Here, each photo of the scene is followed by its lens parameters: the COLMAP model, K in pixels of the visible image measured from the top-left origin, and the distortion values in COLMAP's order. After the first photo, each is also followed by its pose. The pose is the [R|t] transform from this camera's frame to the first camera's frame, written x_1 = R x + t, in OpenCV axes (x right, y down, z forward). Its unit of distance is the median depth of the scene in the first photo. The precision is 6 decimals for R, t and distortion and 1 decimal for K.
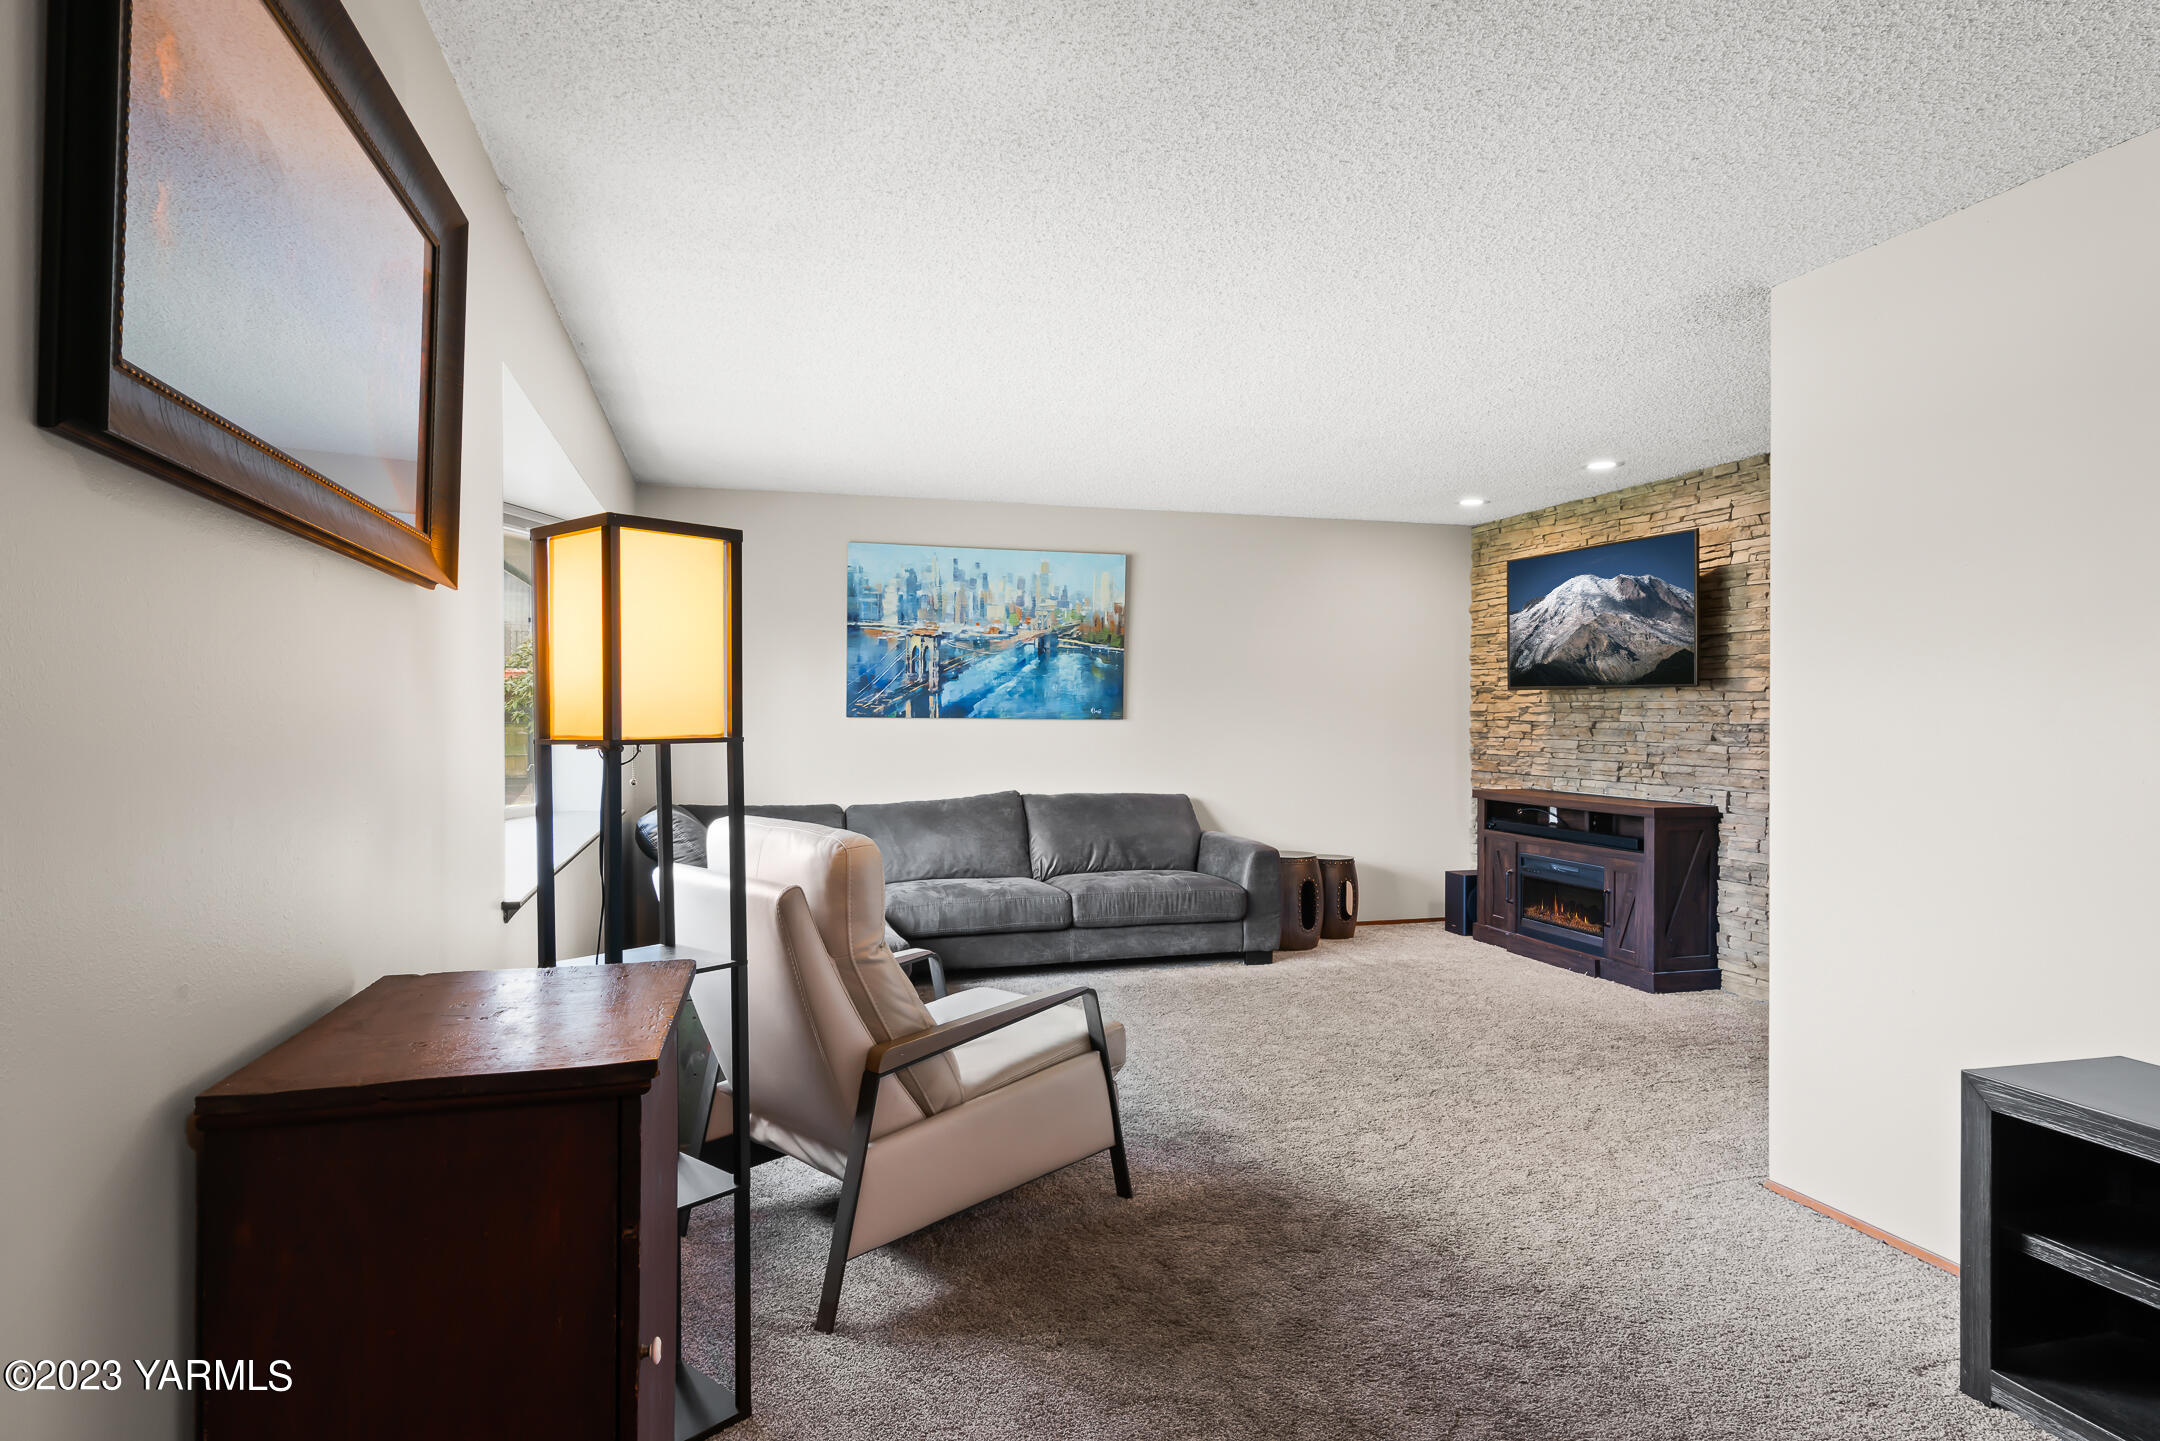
lens RADIAL K [[1187.8, 0, 1081.3], [0, 1187.8, 713.9], [0, 0, 1]] dist [0.001313, 0.000669]
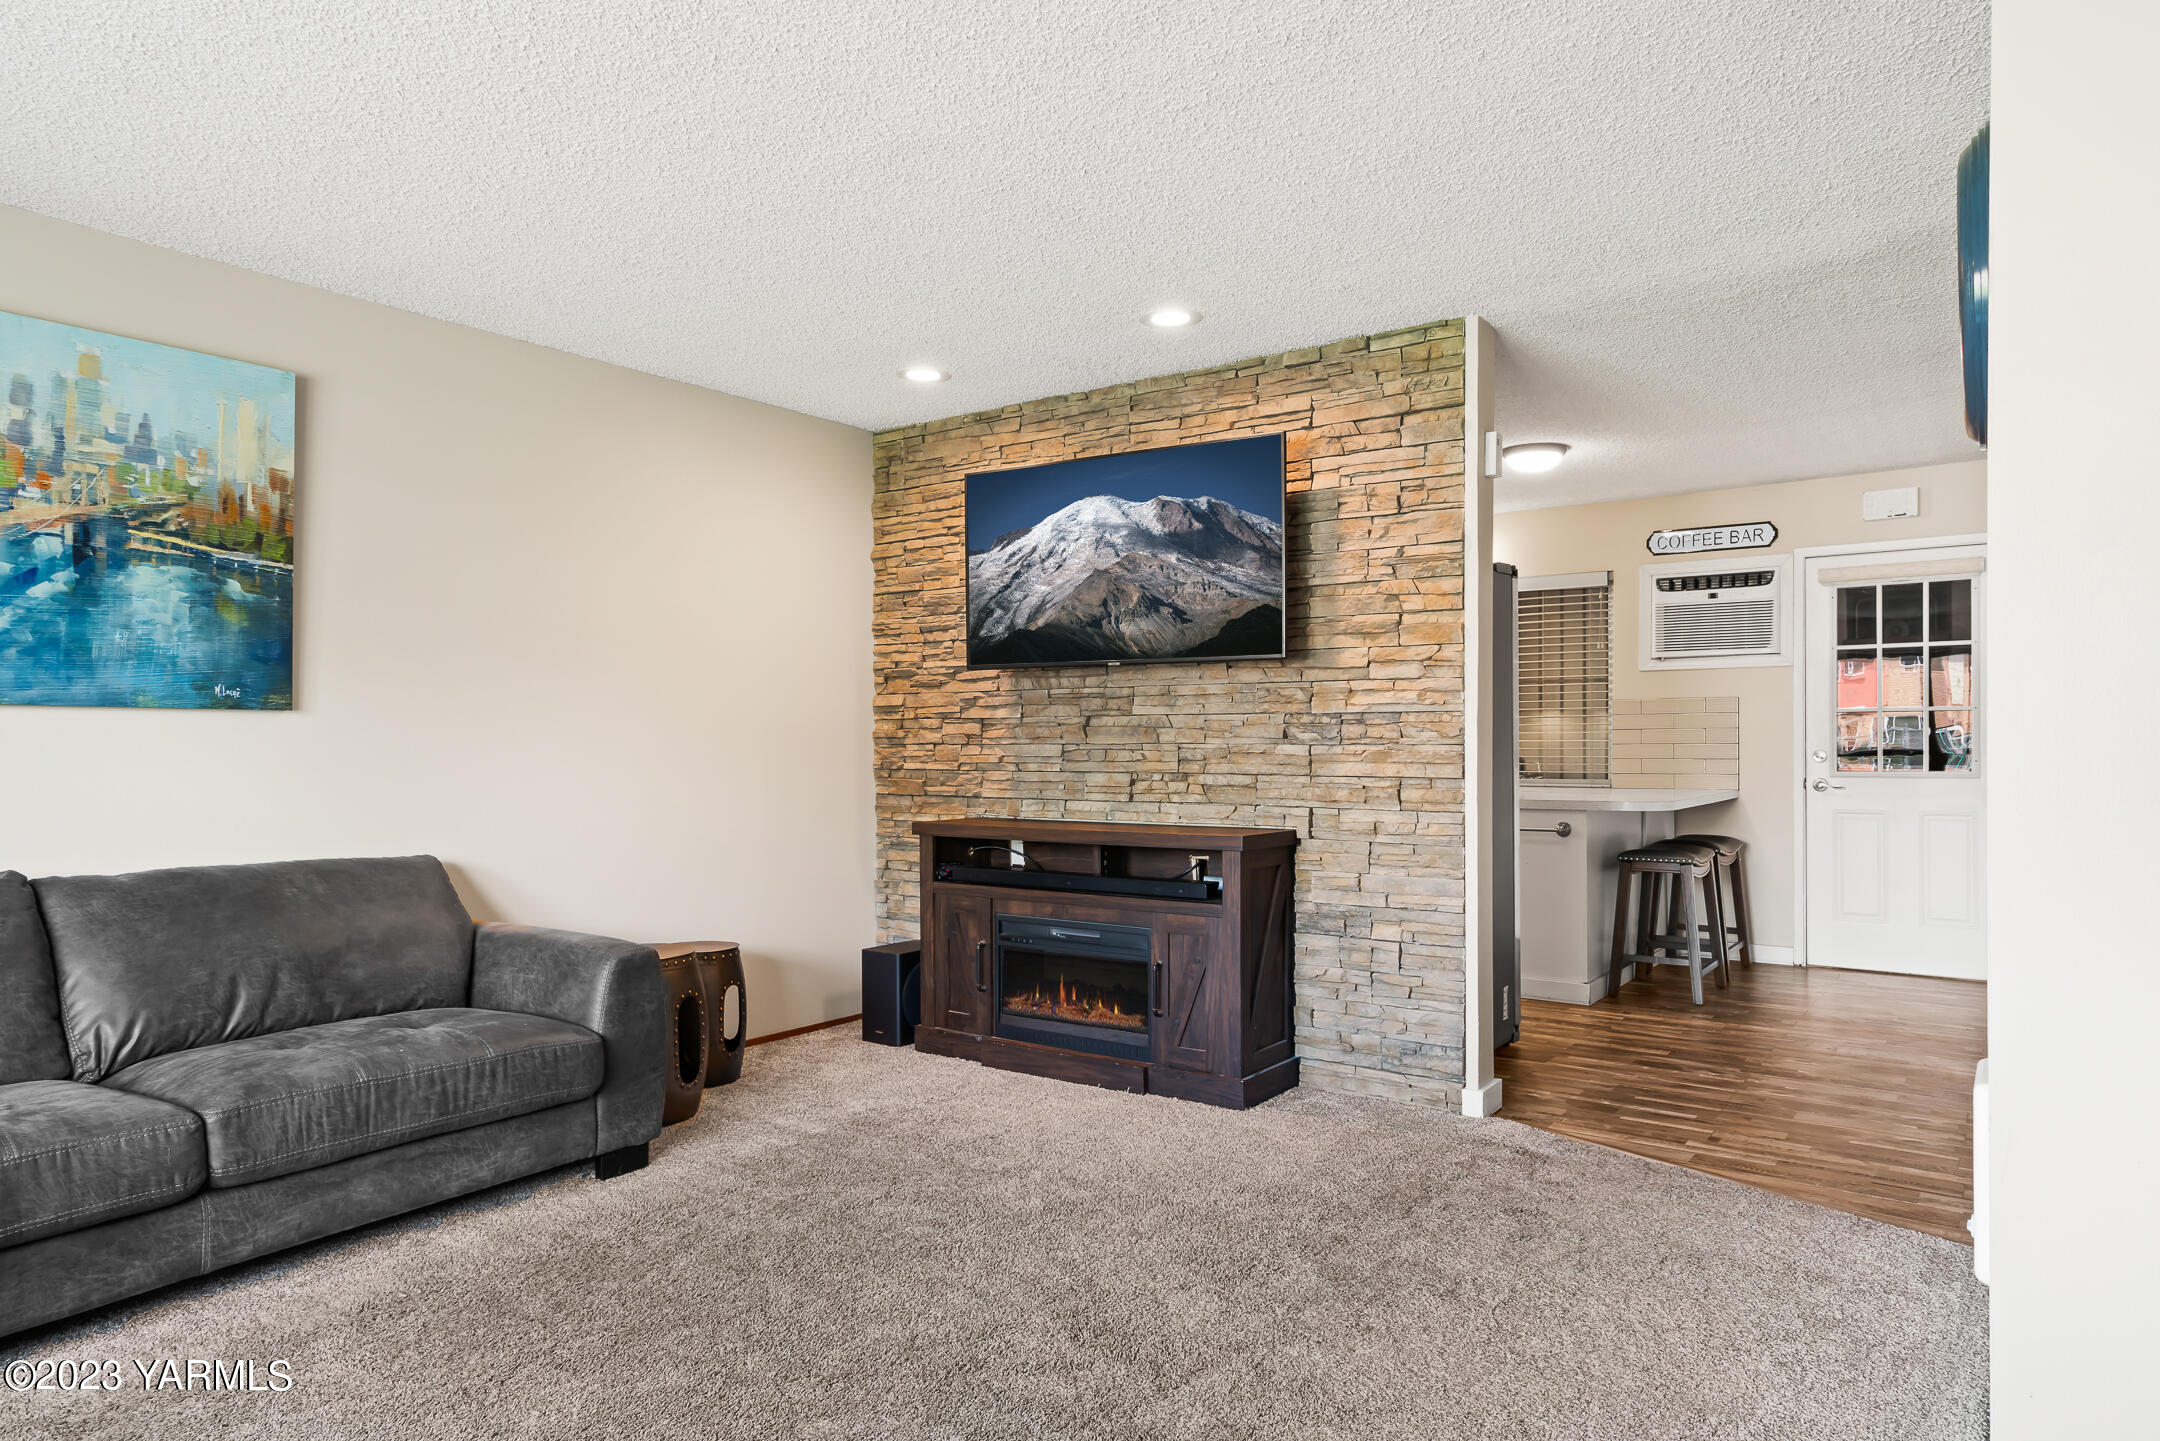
lens RADIAL K [[1307.2, 0, 1074.9], [0, 1307.2, 748.7], [0, 0, 1]] dist [0.001086, 0.005131]
pose [[0.793908, -0.009174, 0.607969, -0.040116], [0.005982, 0.999956, 0.007277, 0.020369], [-0.608008, -0.002141, 0.793928, 0.409462]]
